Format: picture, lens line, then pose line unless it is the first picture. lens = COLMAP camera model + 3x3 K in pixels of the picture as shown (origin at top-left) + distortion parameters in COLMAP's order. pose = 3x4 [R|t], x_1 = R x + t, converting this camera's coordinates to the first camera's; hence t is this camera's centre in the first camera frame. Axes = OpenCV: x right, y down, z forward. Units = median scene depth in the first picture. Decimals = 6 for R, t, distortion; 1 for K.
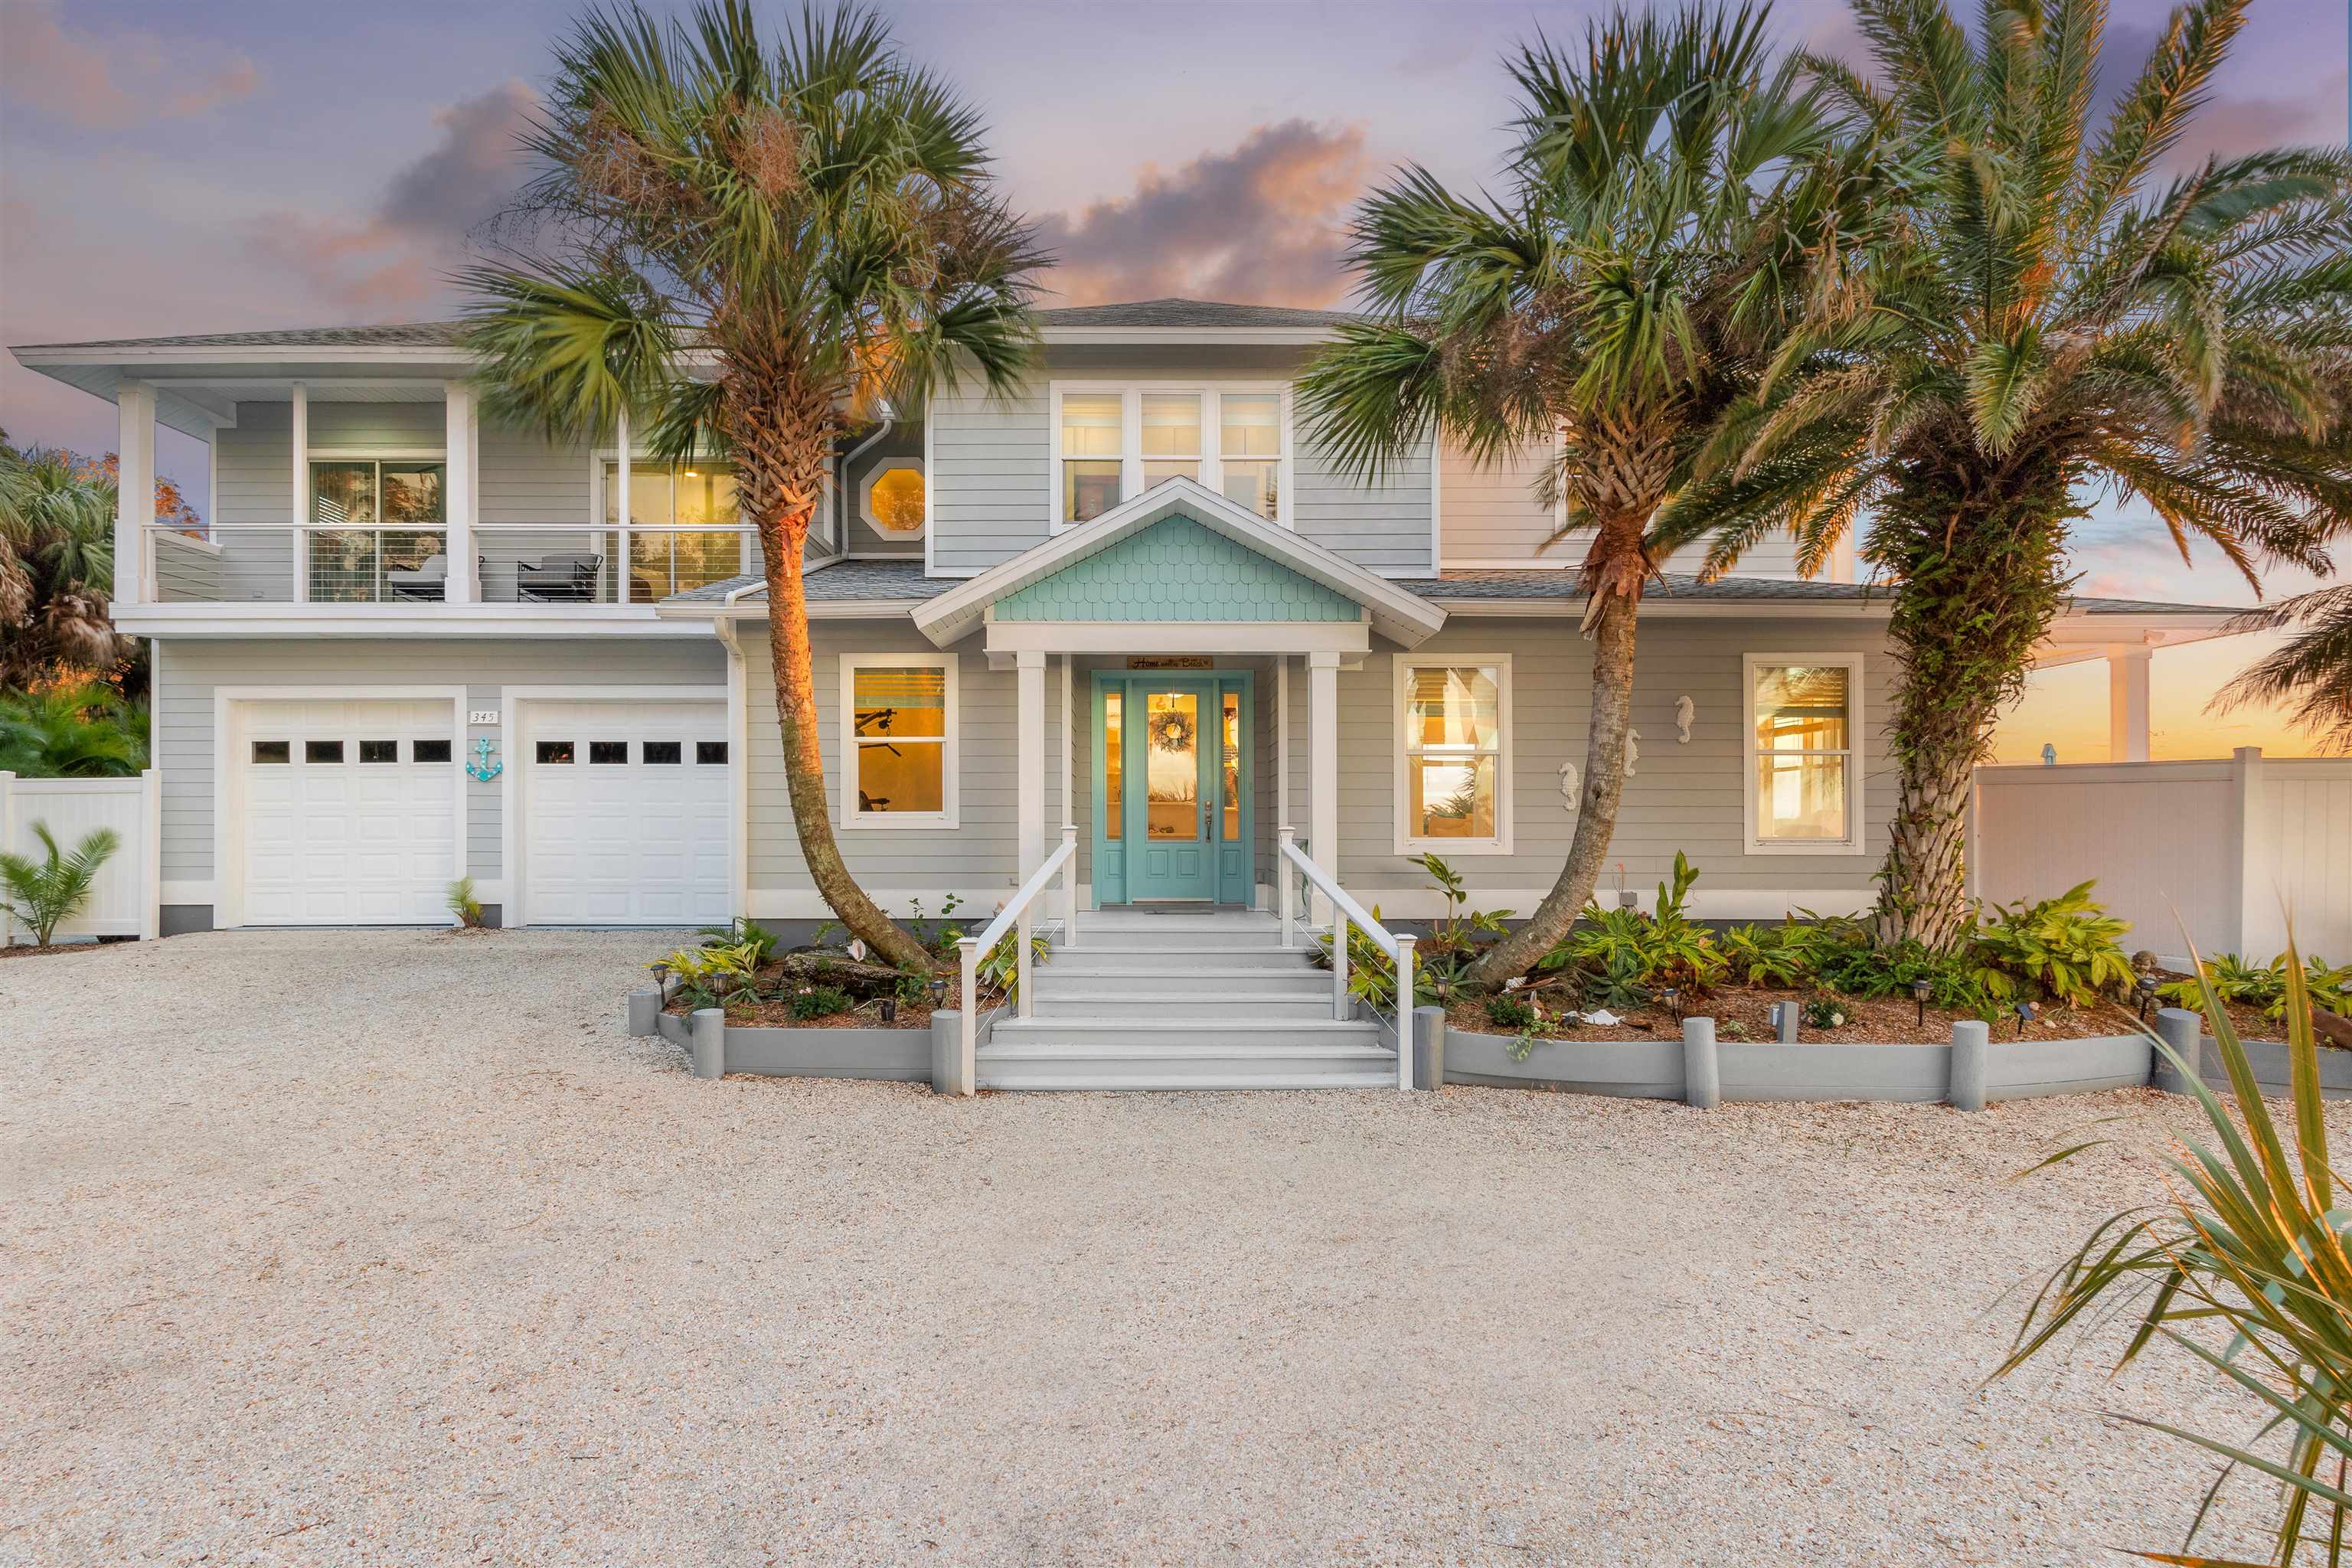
lens RADIAL K [[1311.3, 0, 1176.0], [0, 1311.3, 784.0], [0, 0, 1]] dist [0.015148, -0.000015]
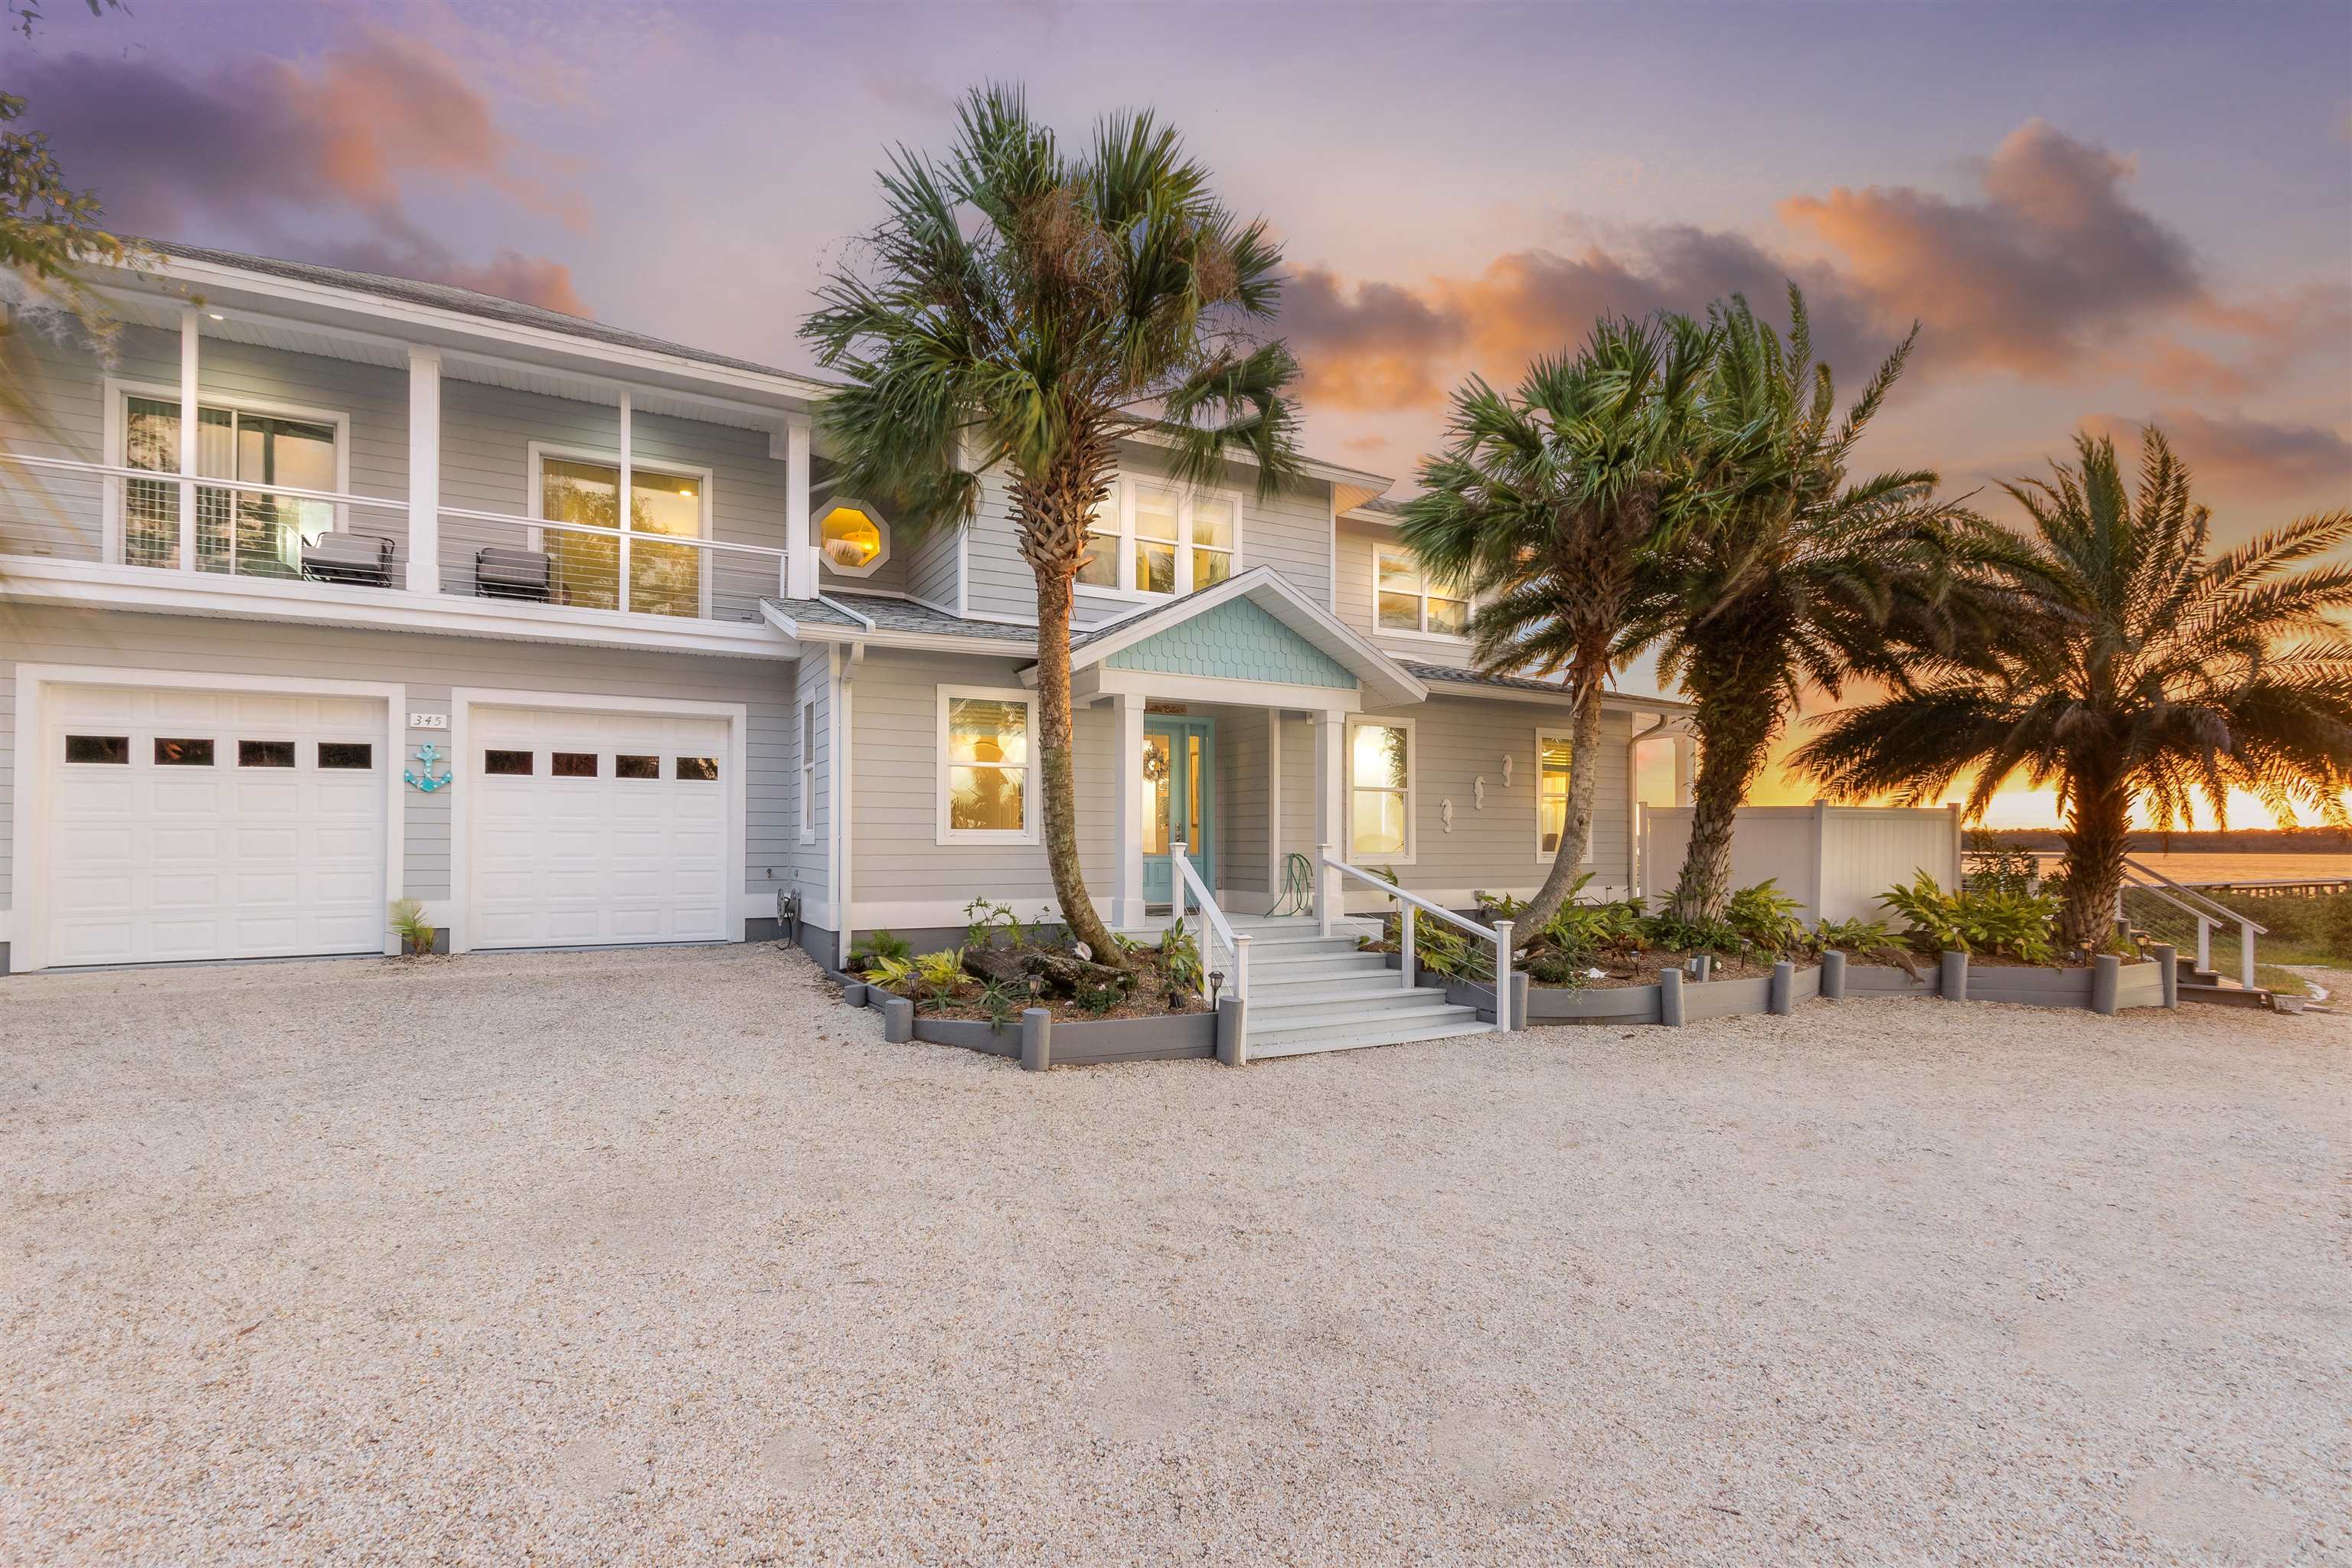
lens RADIAL K [[1151.9, 0, 1176.0], [0, 1151.9, 784.0], [0, 0, 1]] dist [0.001833, 0.000514]
pose [[0.868823, 0.026126, 0.494433, -0.590215], [-0.018290, 0.999619, -0.020681, -0.000647], [-0.494785, 0.008925, 0.868970, 0.079305]]
